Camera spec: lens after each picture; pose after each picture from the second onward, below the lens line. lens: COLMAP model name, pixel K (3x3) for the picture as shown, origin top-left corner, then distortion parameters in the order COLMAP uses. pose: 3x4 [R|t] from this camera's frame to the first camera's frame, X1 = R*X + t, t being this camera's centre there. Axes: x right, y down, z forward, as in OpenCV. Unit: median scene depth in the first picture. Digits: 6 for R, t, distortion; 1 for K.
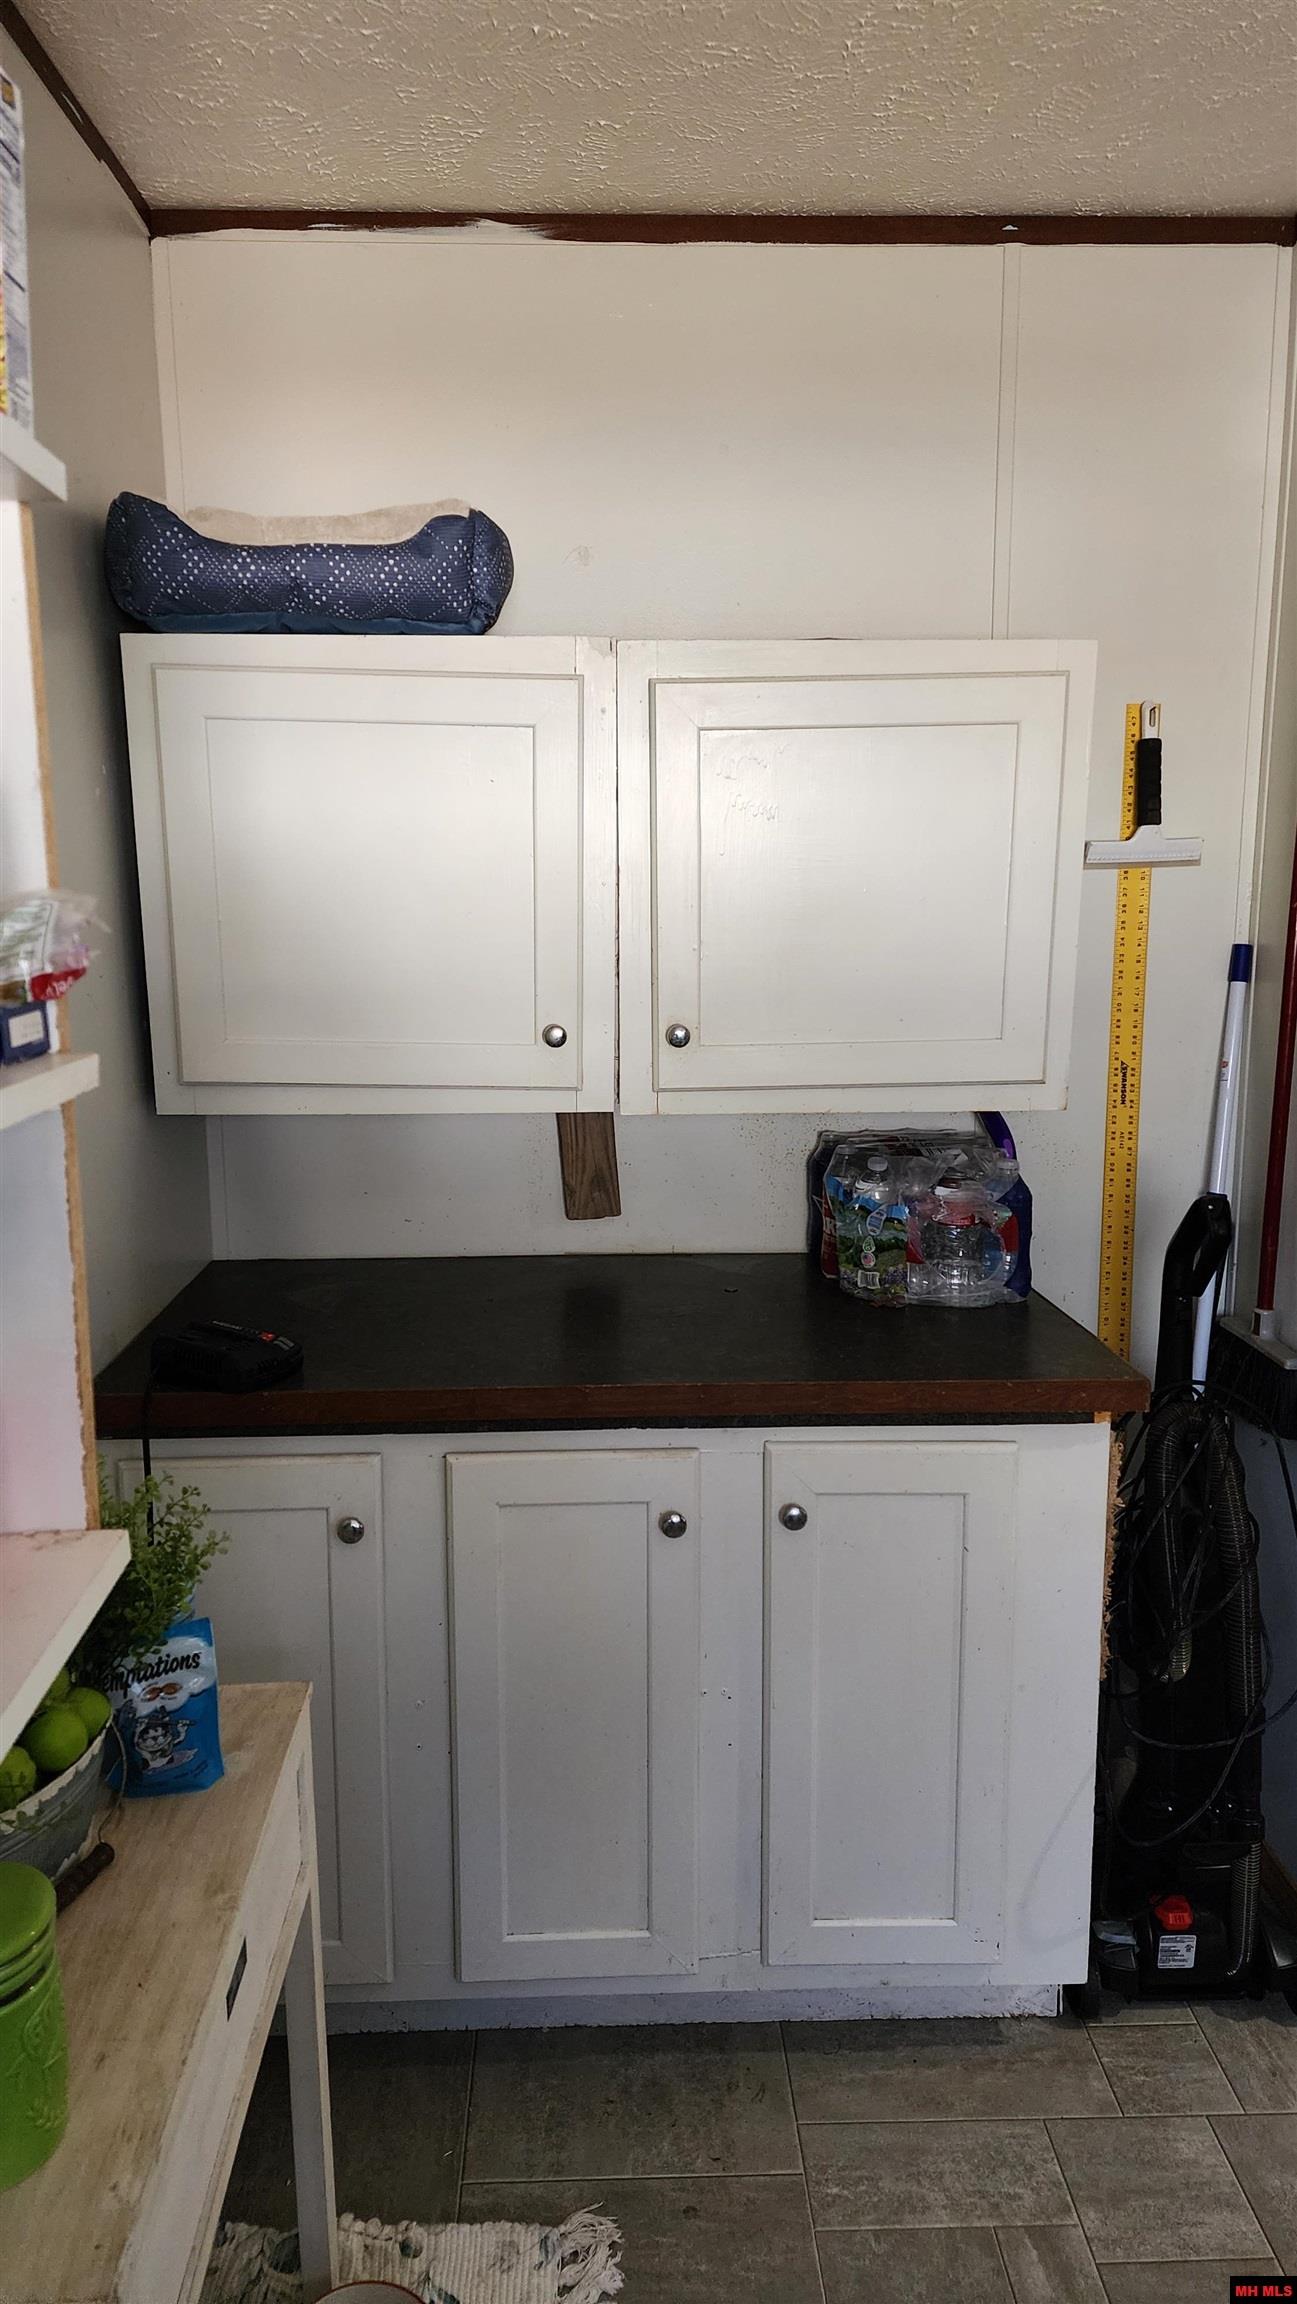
lens RADIAL K [[1527.1, 0, 607.5], [0, 1527.1, 1192.2], [0, 0, 1]] dist [0.085961, -0.081884]
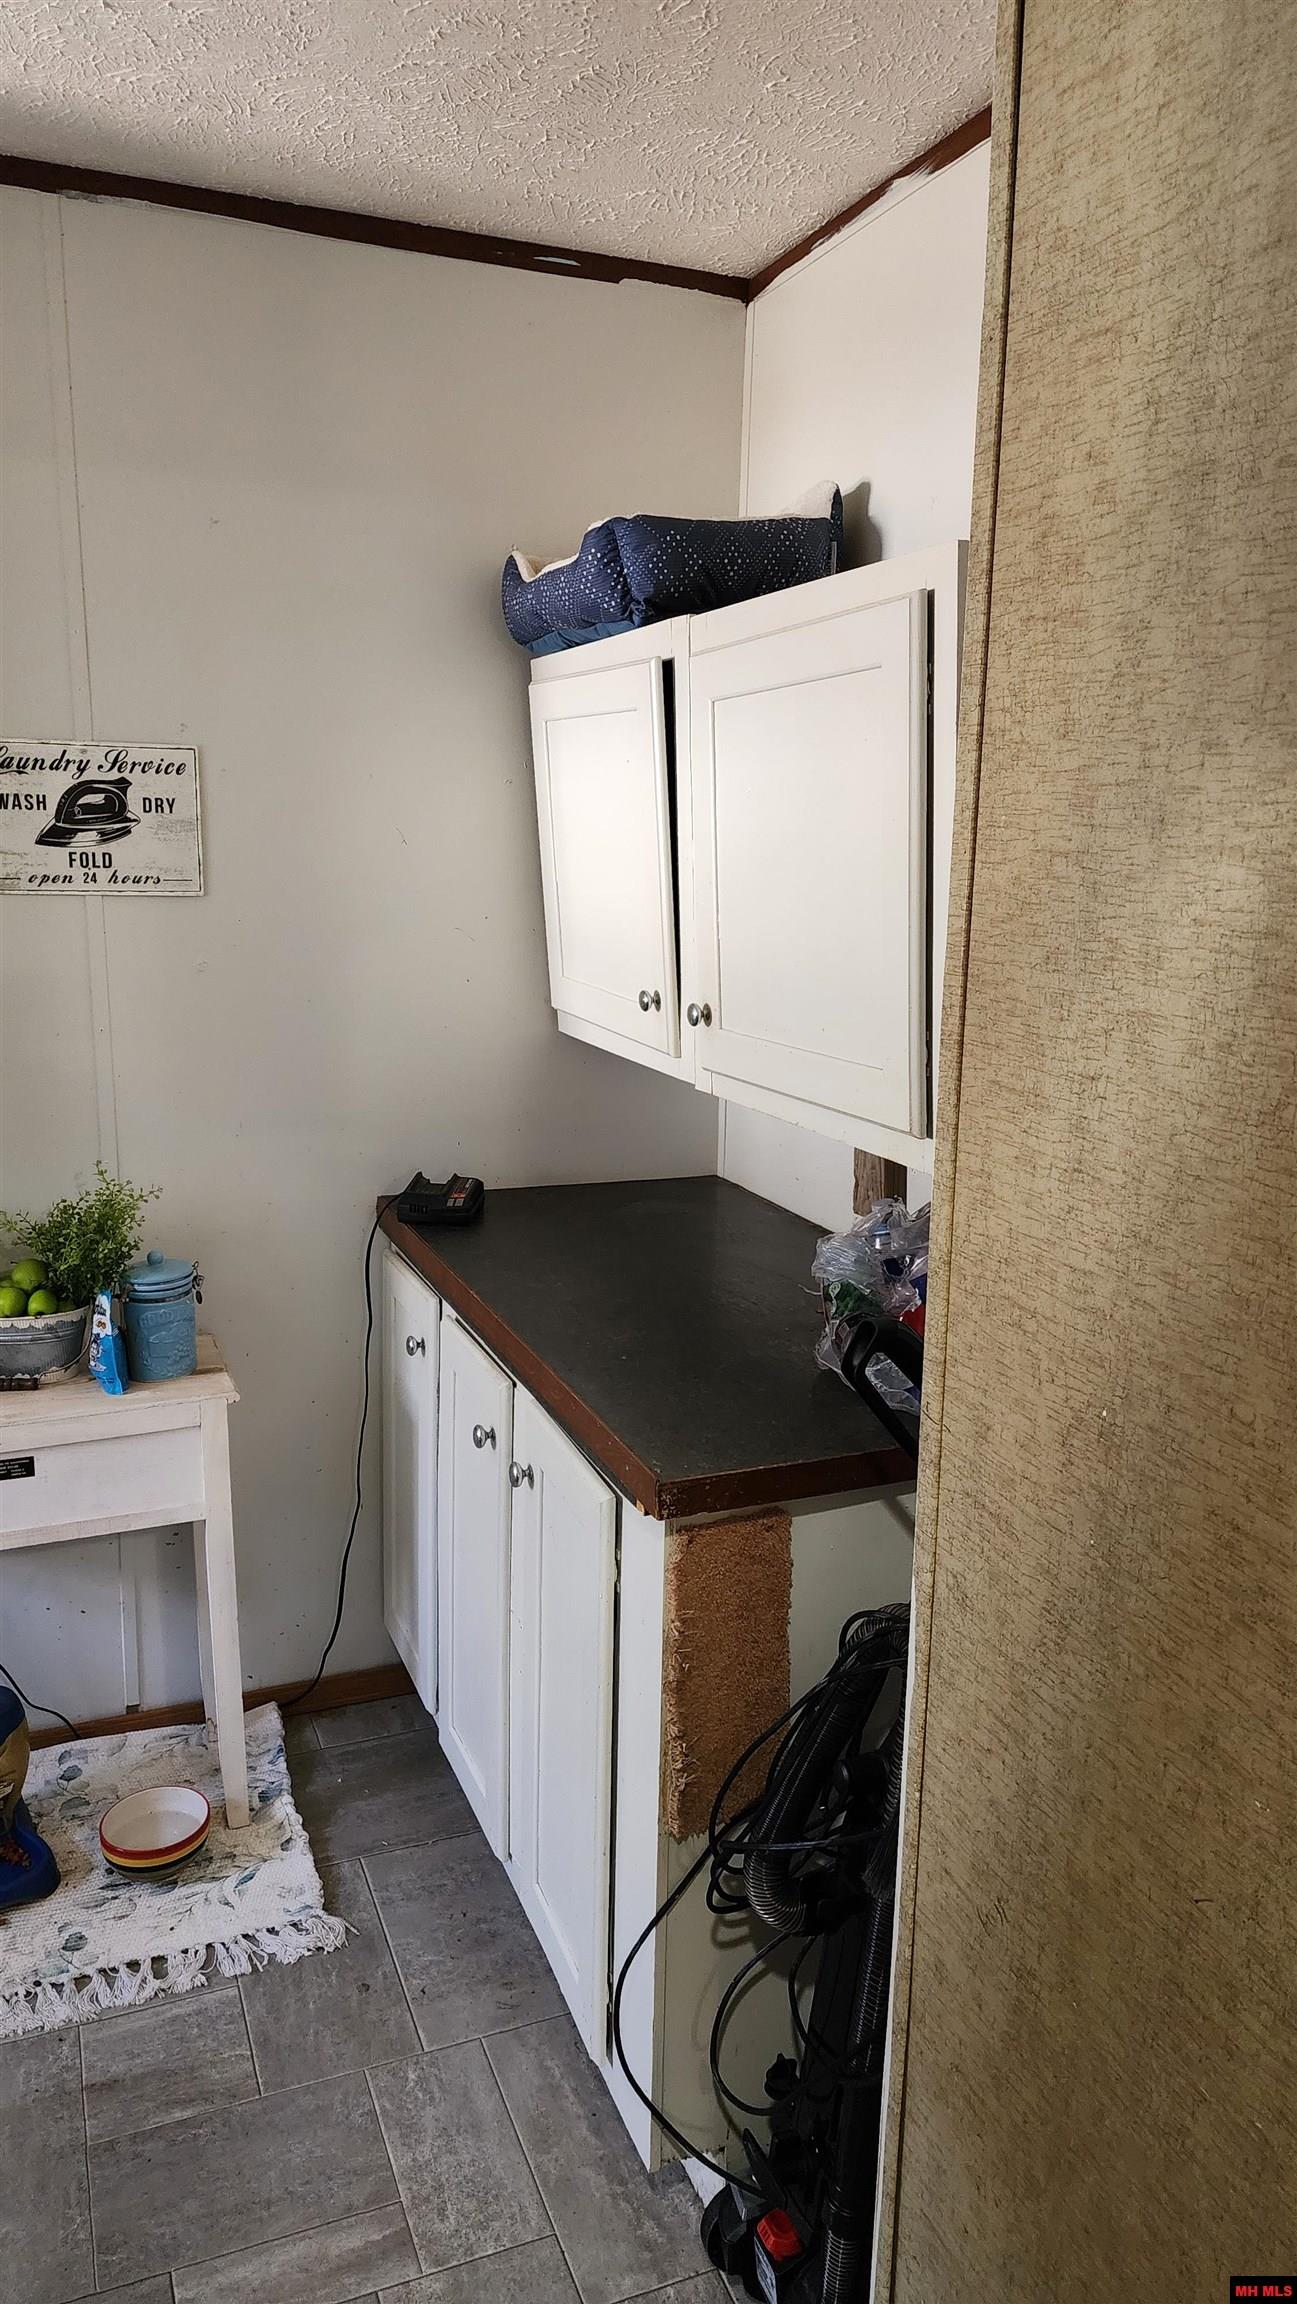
lens RADIAL K [[1527.1, 0, 591.1], [0, 1527.1, 1167.4], [0, 0, 1]] dist [0.085961, -0.081884]
pose [[0.332031, 0.212525, -0.919015, 1.041059], [-0.206367, 0.967052, 0.149075, -0.148060], [0.920417, 0.140157, 0.364949, 0.639519]]
